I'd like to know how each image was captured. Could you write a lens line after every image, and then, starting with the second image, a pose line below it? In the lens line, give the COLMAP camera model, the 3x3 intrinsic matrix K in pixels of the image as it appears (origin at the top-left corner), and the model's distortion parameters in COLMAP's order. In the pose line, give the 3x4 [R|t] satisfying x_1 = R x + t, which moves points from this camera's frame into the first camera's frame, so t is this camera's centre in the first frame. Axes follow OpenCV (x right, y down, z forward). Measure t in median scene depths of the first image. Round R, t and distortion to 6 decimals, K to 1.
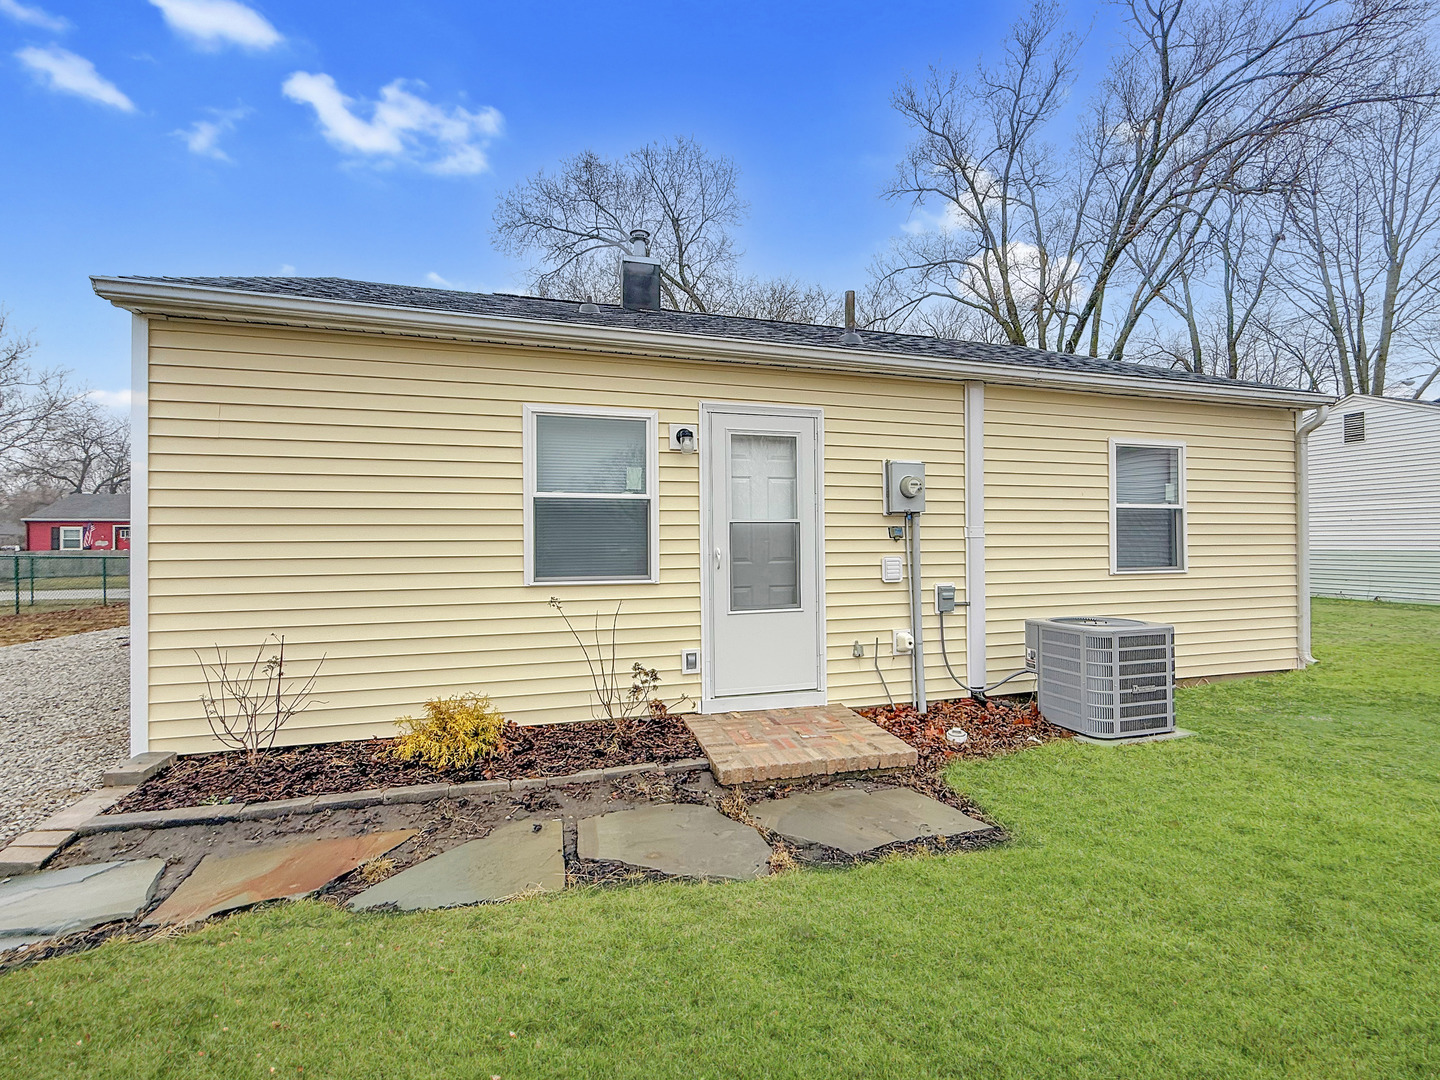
lens RADIAL K [[619.6, 0, 725.3], [0, 619.6, 542.9], [0, 0, 1]] dist [0.001432, -0.000113]
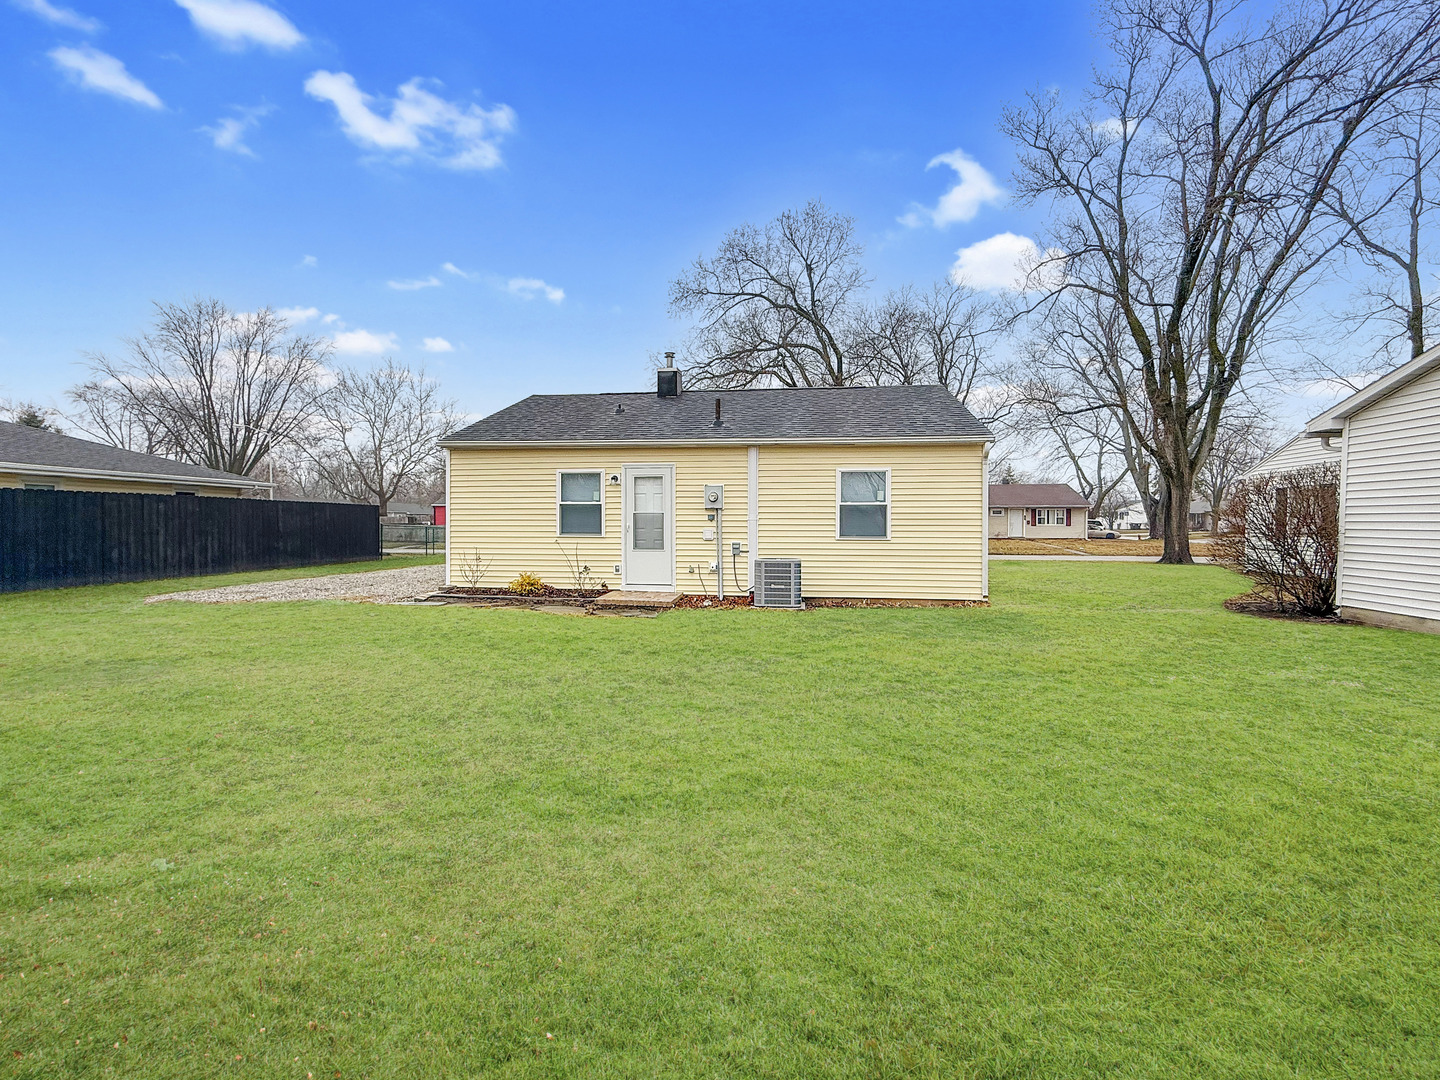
lens RADIAL K [[619.6, 0, 720.2], [0, 619.6, 532.4], [0, 0, 1]] dist [0.001432, -0.000113]
pose [[0.915053, 0.014453, -0.403076, 1.281787], [-0.008891, 0.999838, 0.015666, 0.001922], [0.403237, -0.010752, 0.915033, -1.072868]]
